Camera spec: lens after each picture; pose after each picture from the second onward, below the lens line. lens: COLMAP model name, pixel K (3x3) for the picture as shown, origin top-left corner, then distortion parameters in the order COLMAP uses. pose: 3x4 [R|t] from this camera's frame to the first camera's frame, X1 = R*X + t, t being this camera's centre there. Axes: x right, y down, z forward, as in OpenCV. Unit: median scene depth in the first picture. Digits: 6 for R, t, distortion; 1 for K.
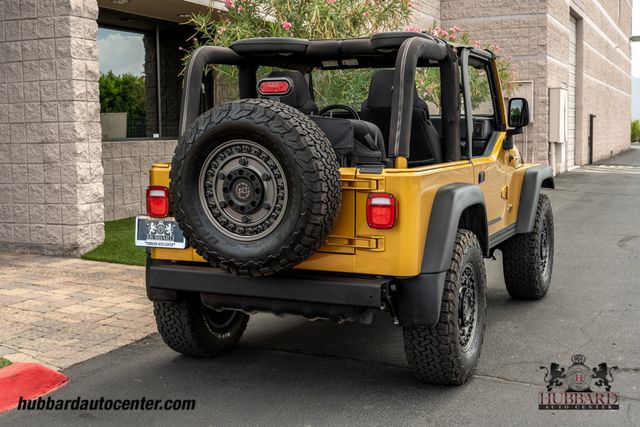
lens RADIAL K [[880.2, 0, 317.0], [0, 880.2, 213.4], [0, 0, 1]] dist [0.004281, 0.000000]
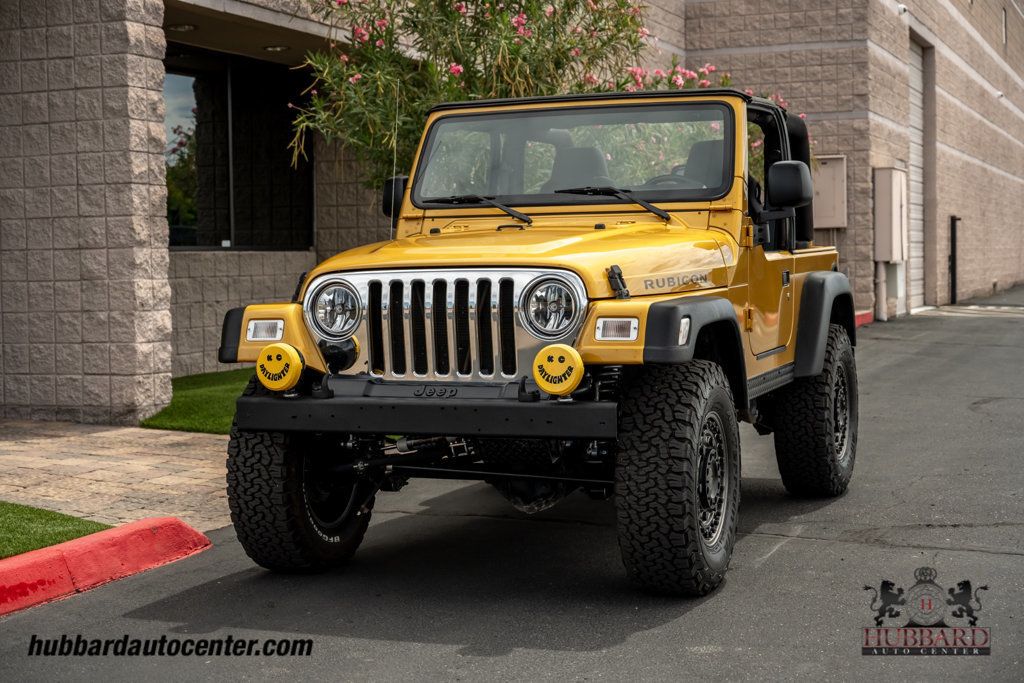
lens RADIAL K [[1731.1, 0, 510.3], [0, 1731.1, 336.7], [0, 0, 1]] dist [0.025655, 0.000000]
pose [[0.999209, -0.004031, 0.039553, -0.046919], [0.005883, 0.998887, -0.046800, 0.046462], [-0.039320, 0.046996, 0.998121, -0.282167]]
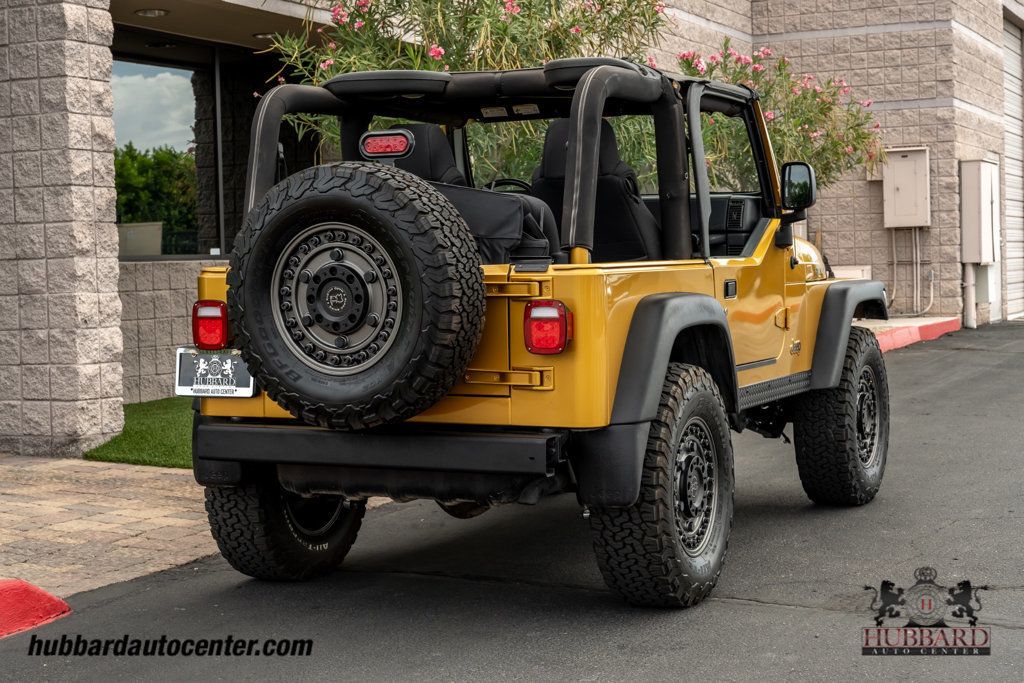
lens RADIAL K [[1787.1, 0, 504.8], [0, 1787.1, 338.1], [0, 0, 1]] dist [0.022241, 0.000000]
pose [[0.999660, -0.011484, -0.023427, 0.035184], [0.010282, 0.998656, -0.050799, 0.034944], [0.023979, 0.050541, 0.998434, -0.162635]]
